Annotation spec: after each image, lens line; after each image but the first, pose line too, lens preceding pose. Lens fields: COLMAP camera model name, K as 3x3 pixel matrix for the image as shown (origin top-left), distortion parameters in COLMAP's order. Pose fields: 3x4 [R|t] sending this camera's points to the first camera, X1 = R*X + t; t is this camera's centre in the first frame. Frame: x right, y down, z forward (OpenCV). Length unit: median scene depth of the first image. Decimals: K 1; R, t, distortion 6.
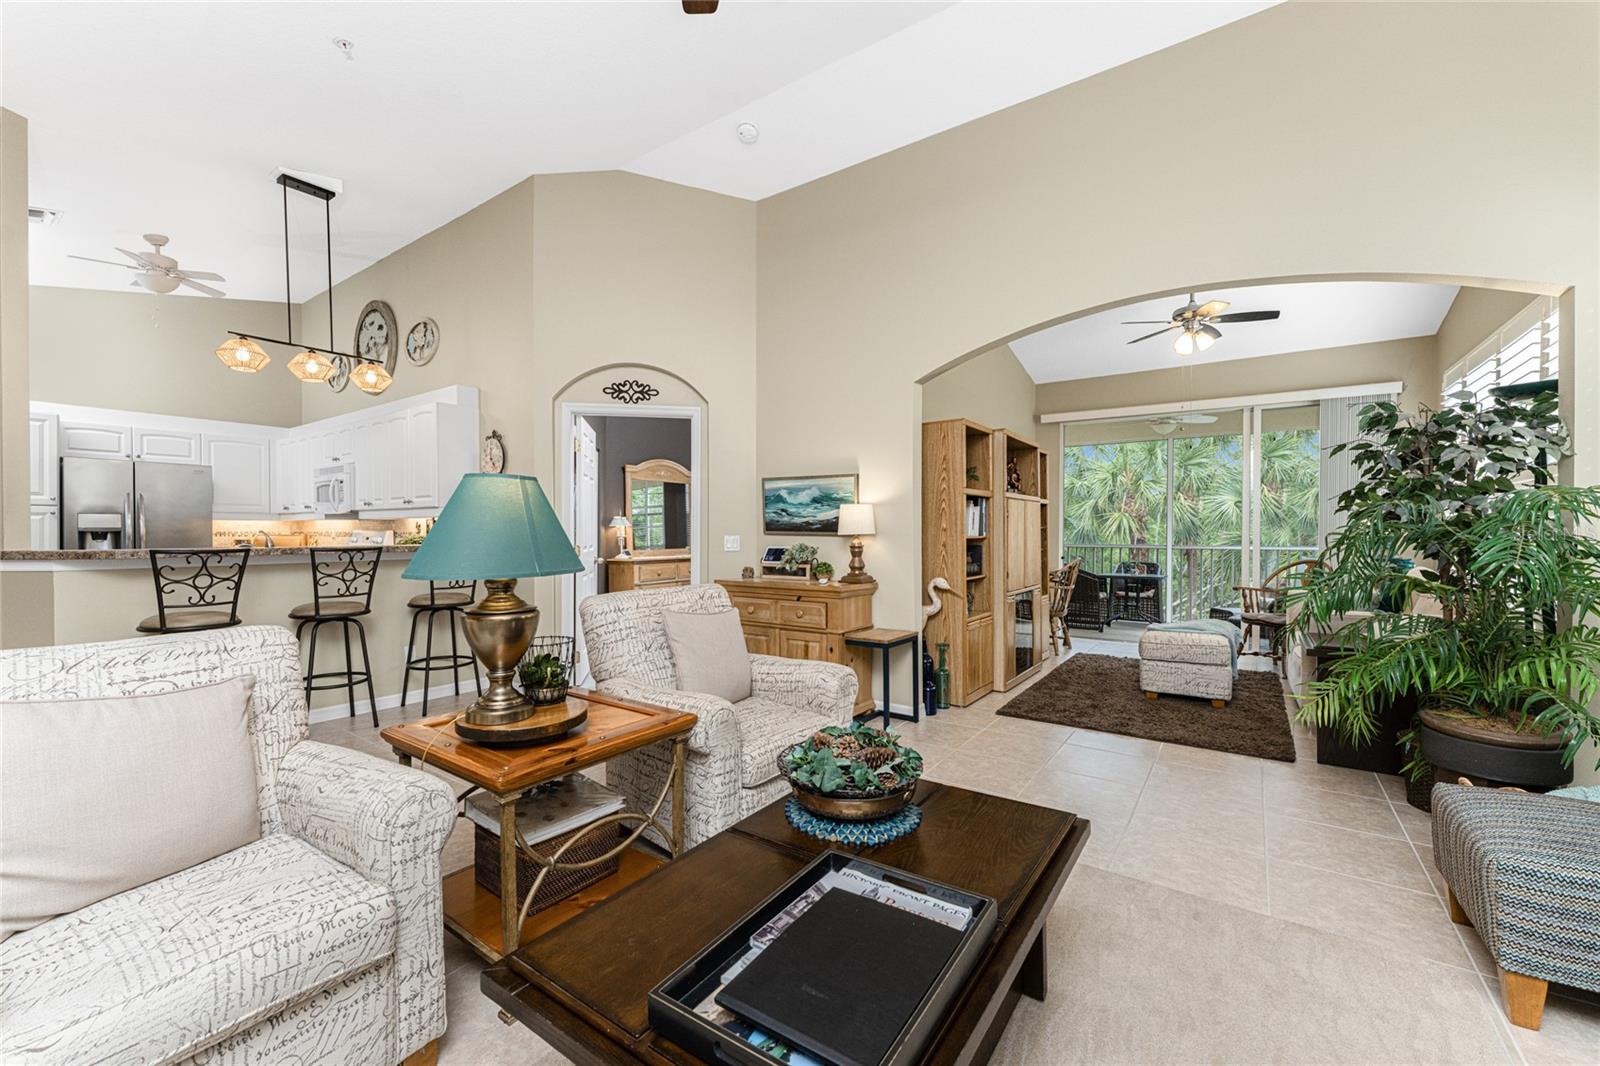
lens RADIAL K [[635.9, 0, 797.8], [0, 635.9, 537.8], [0, 0, 1]] dist [-0.002885, 0.000071]
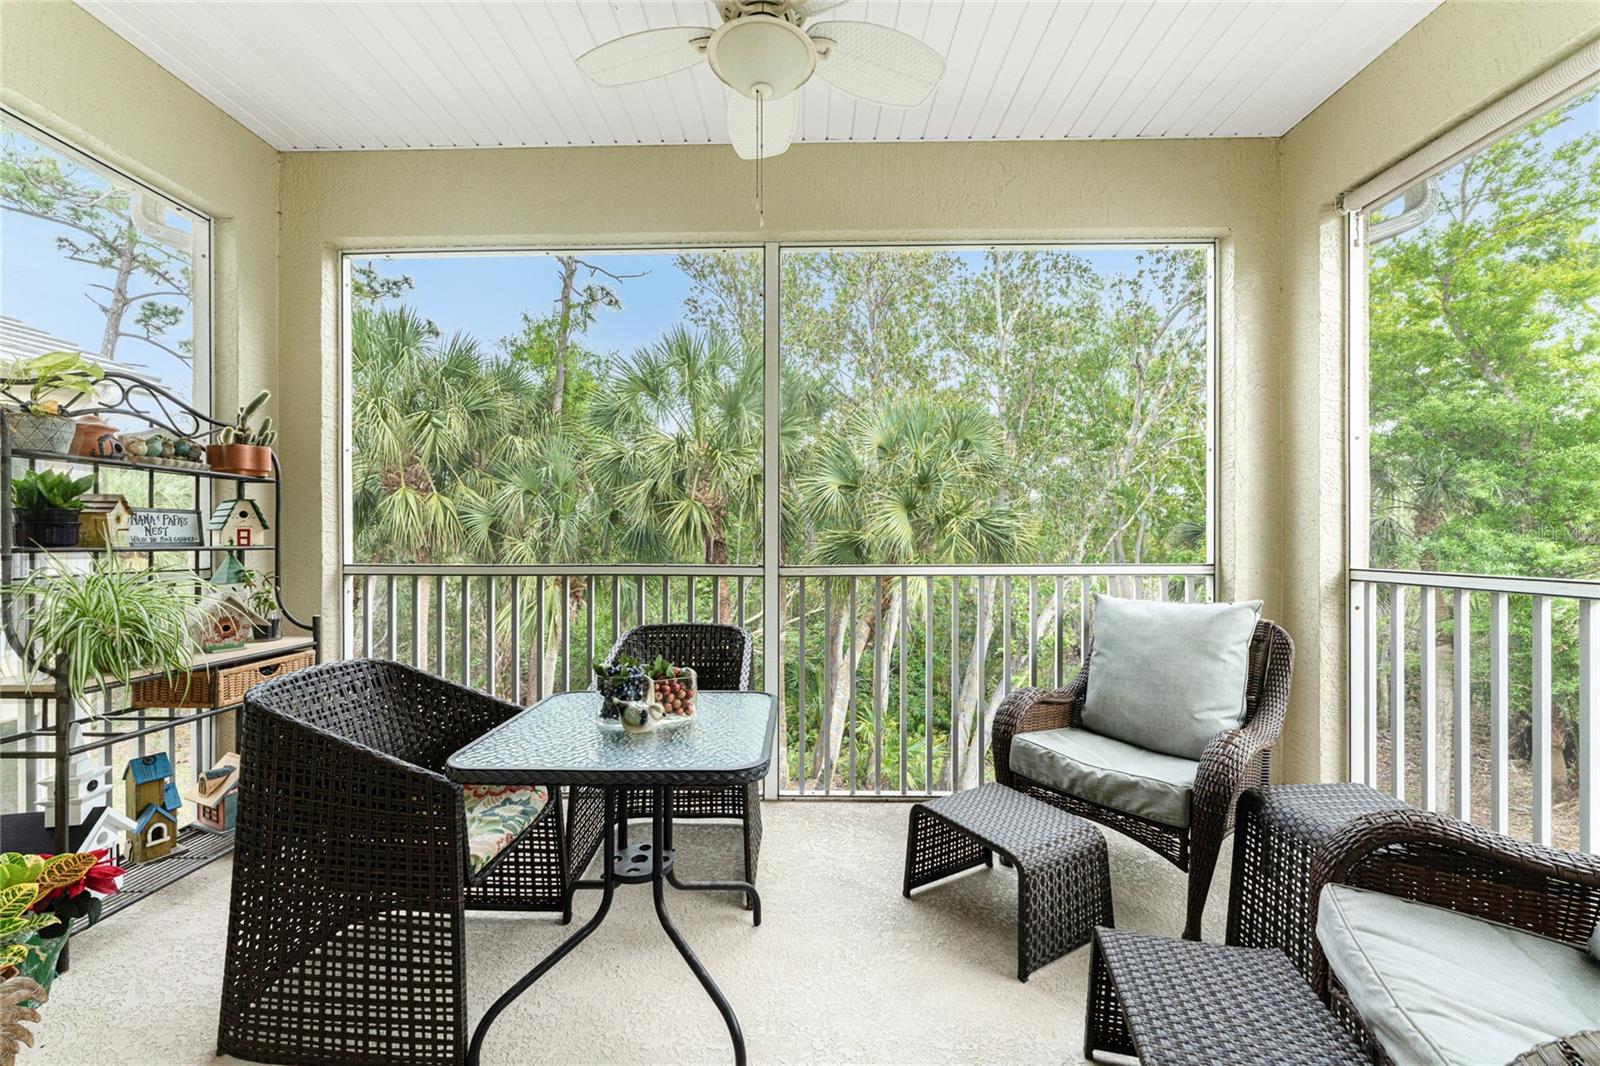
lens RADIAL K [[640.1, 0, 795.7], [0, 640.1, 534.8], [0, 0, 1]] dist [-0.000021, -0.000018]
pose [[0.824290, -0.003034, 0.566159, 0.556540], [0.006368, 0.999972, -0.003913, -0.003425], [-0.566132, 0.006830, 0.824287, 0.980600]]
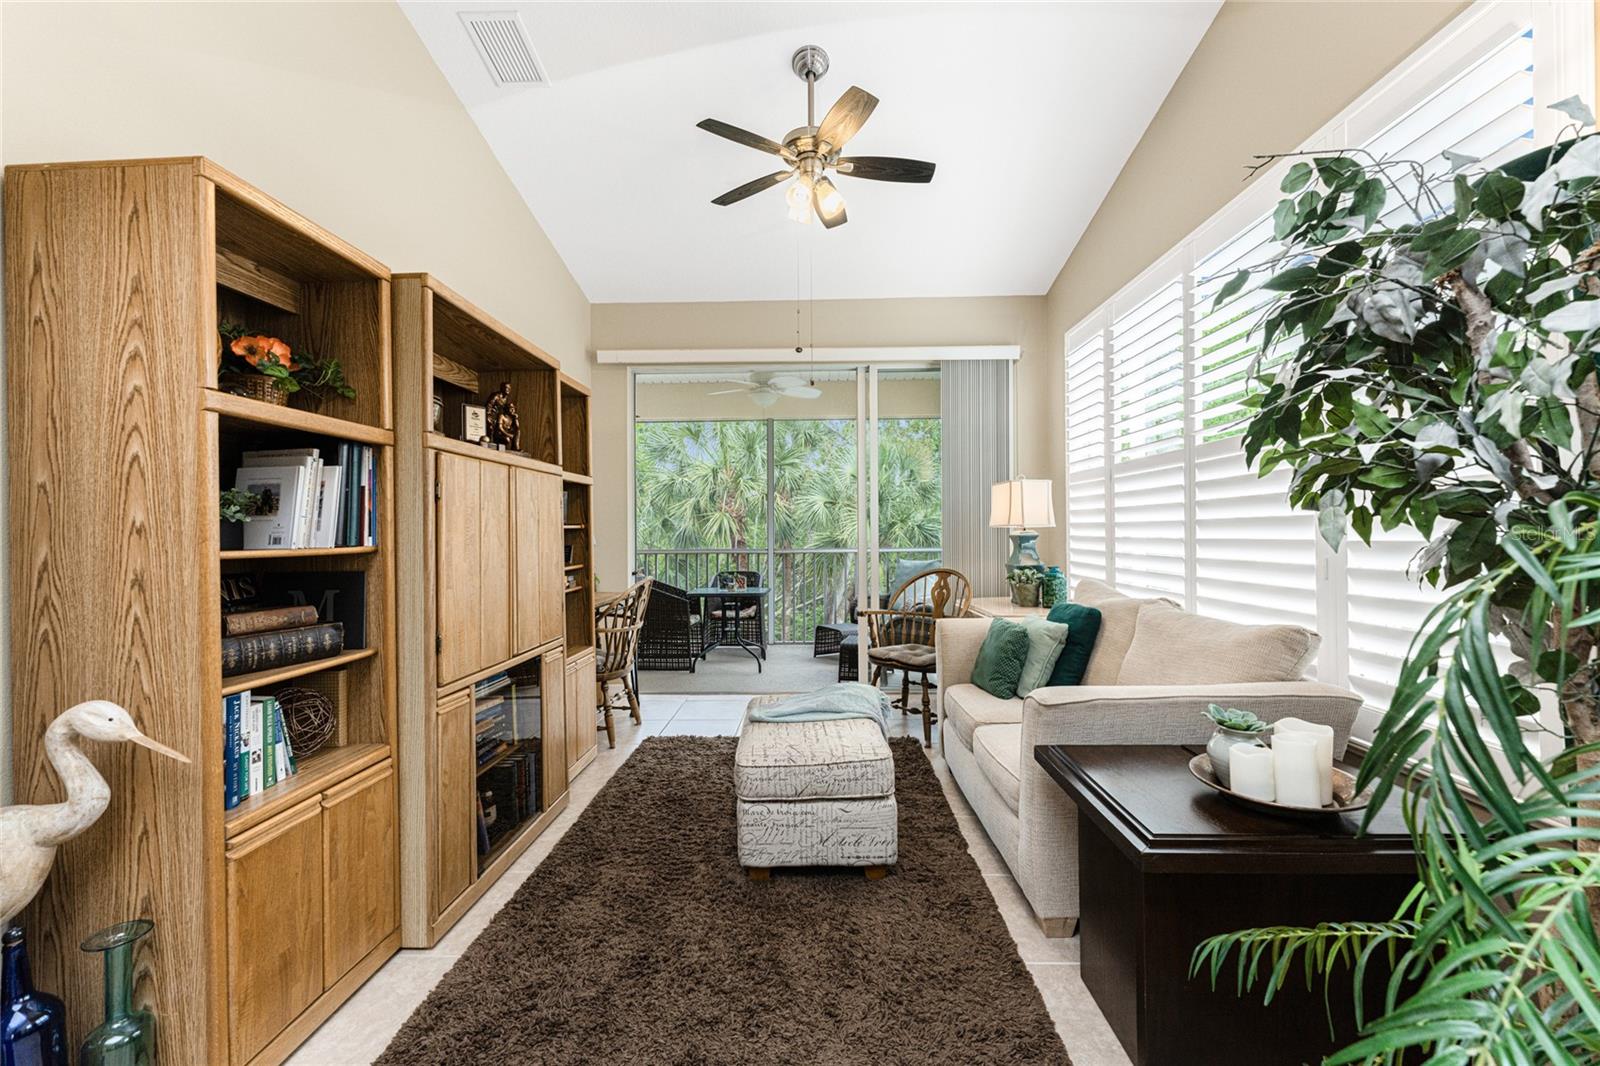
lens RADIAL K [[640.1, 0, 795.7], [0, 640.1, 534.8], [0, 0, 1]] dist [-0.000021, -0.000018]
pose [[0.837184, -0.009261, 0.546842, 0.215108], [0.014010, 0.999892, -0.004514, -0.003179], [-0.546741, 0.011440, 0.837223, 0.390591]]
